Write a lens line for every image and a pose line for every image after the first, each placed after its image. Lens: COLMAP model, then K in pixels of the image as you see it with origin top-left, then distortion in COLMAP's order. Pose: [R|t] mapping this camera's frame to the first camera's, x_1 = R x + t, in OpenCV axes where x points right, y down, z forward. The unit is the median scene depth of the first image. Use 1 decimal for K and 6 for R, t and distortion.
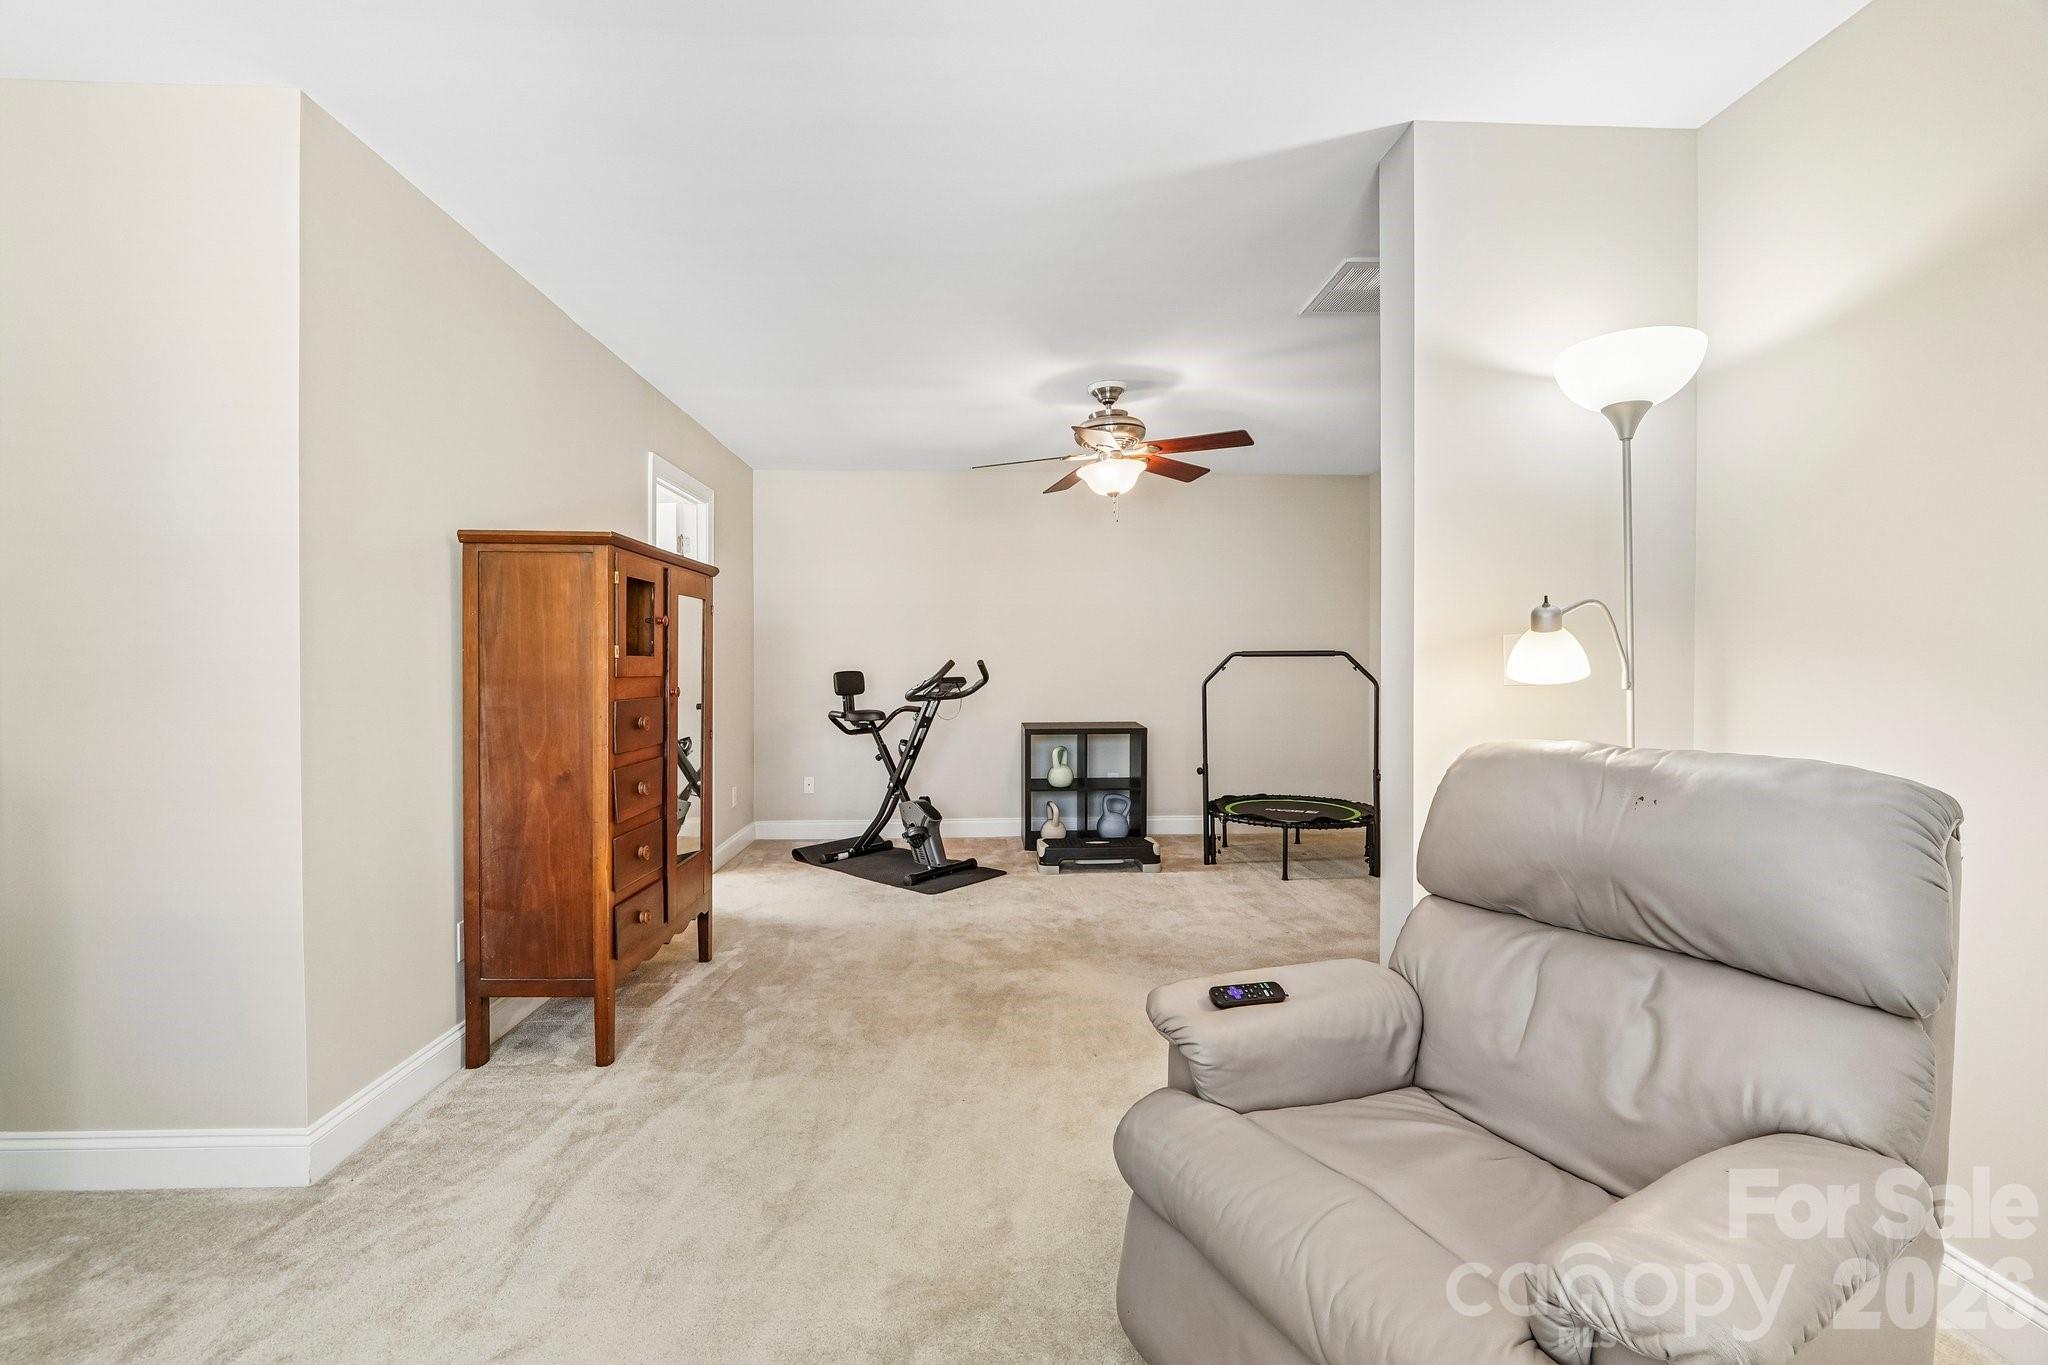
lens RADIAL K [[861.1, 0, 1023.6], [0, 861.1, 675.7], [0, 0, 1]] dist [-0.018421, 0.007797]
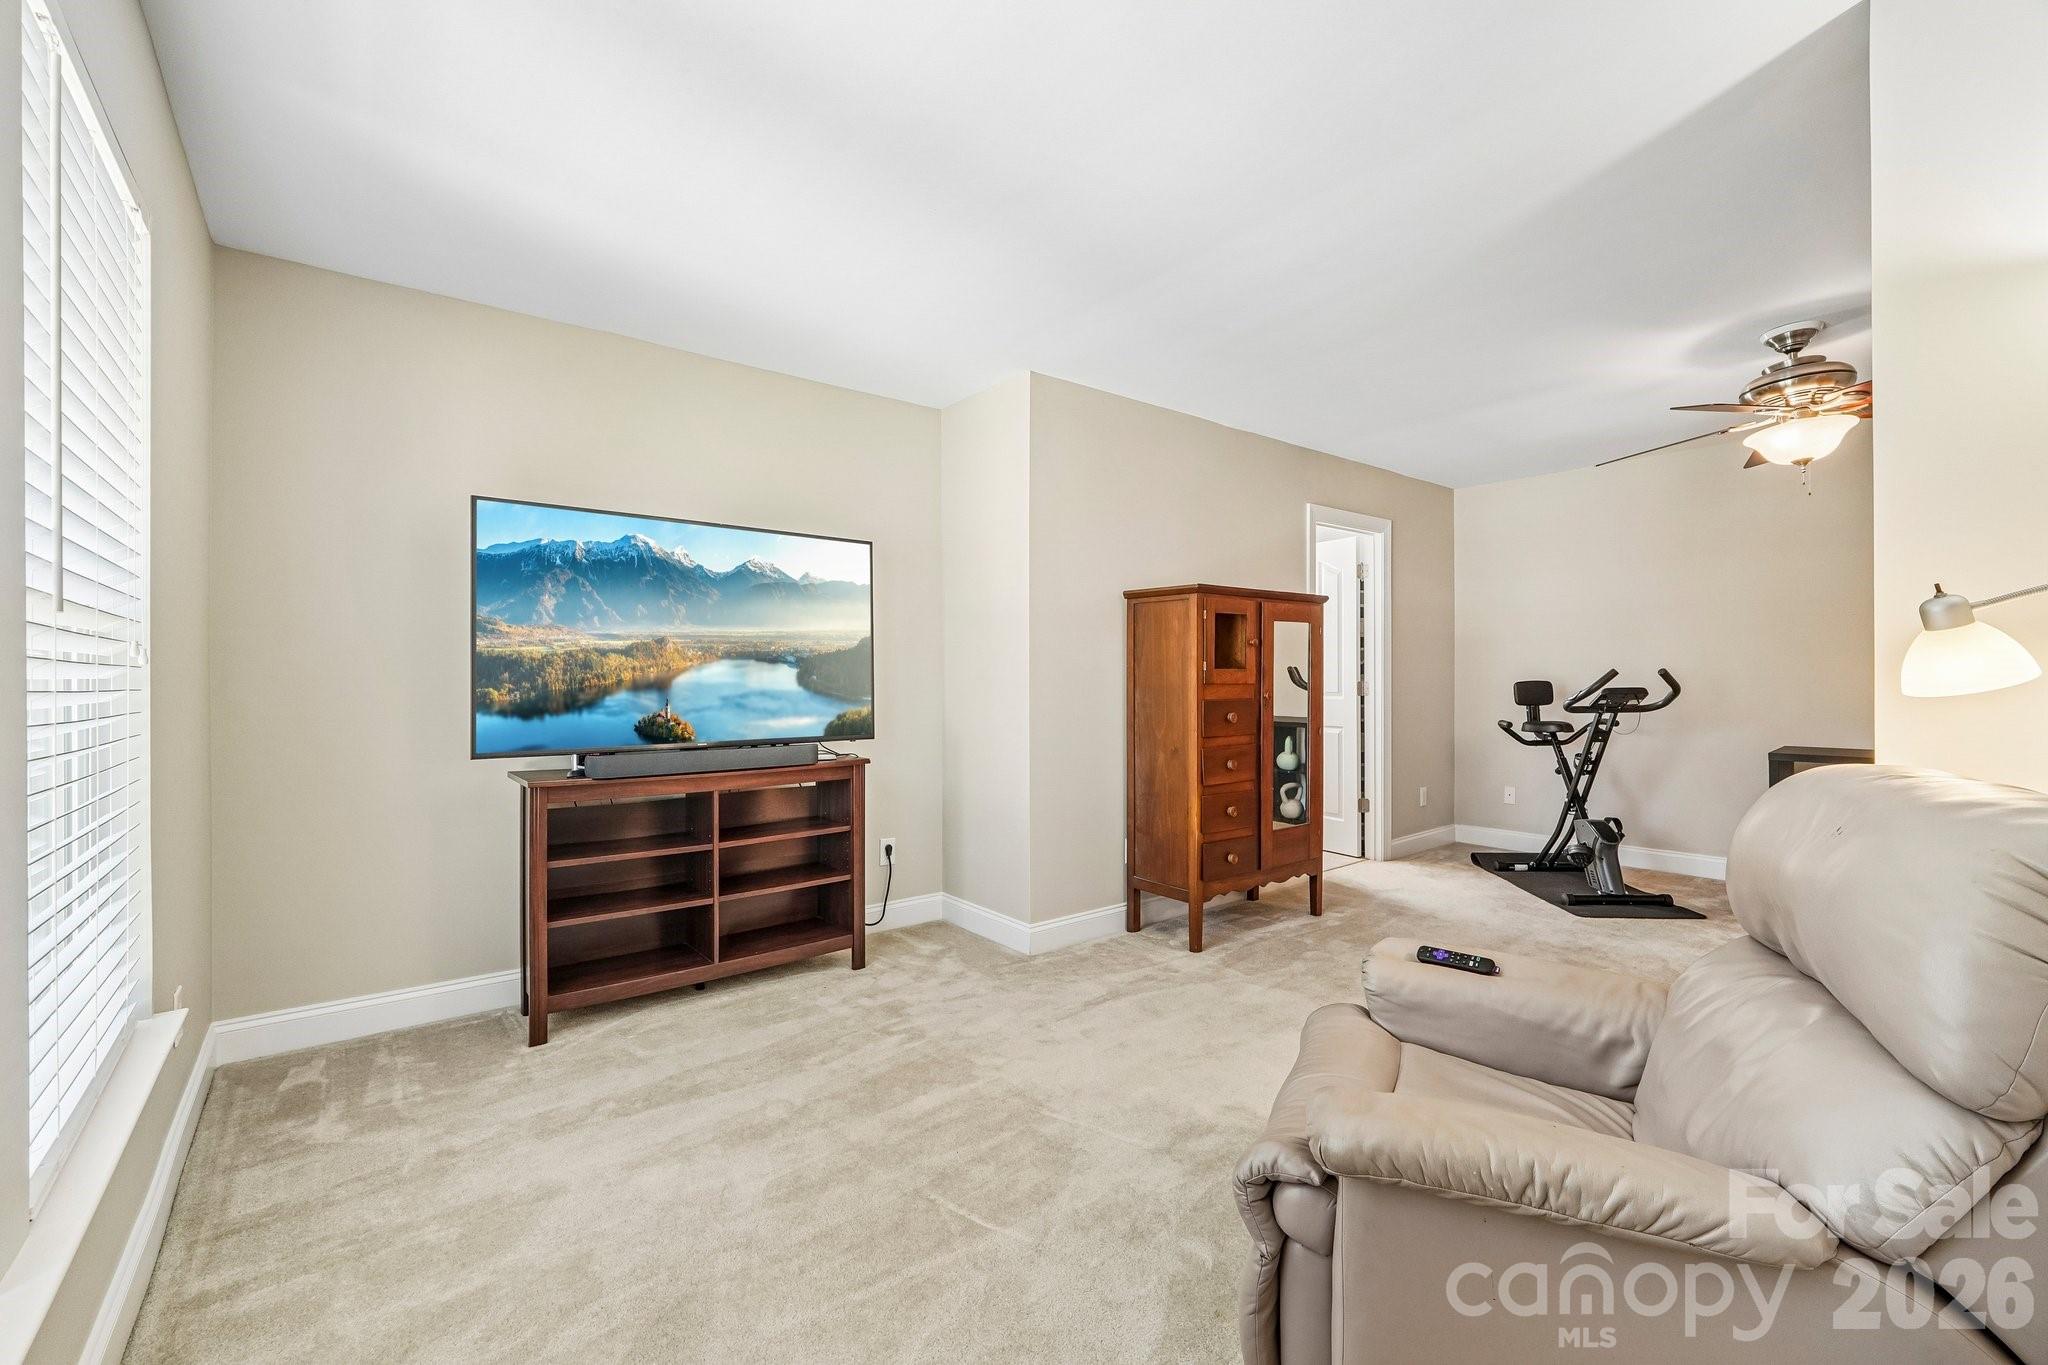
lens RADIAL K [[861.1, 0, 1023.6], [0, 861.1, 675.7], [0, 0, 1]] dist [-0.018421, 0.007797]
pose [[0.585531, -0.001840, -0.810648, 0.430929], [-0.007557, 0.999942, -0.007728, 0.001182], [0.810615, 0.010651, 0.585483, -0.074257]]
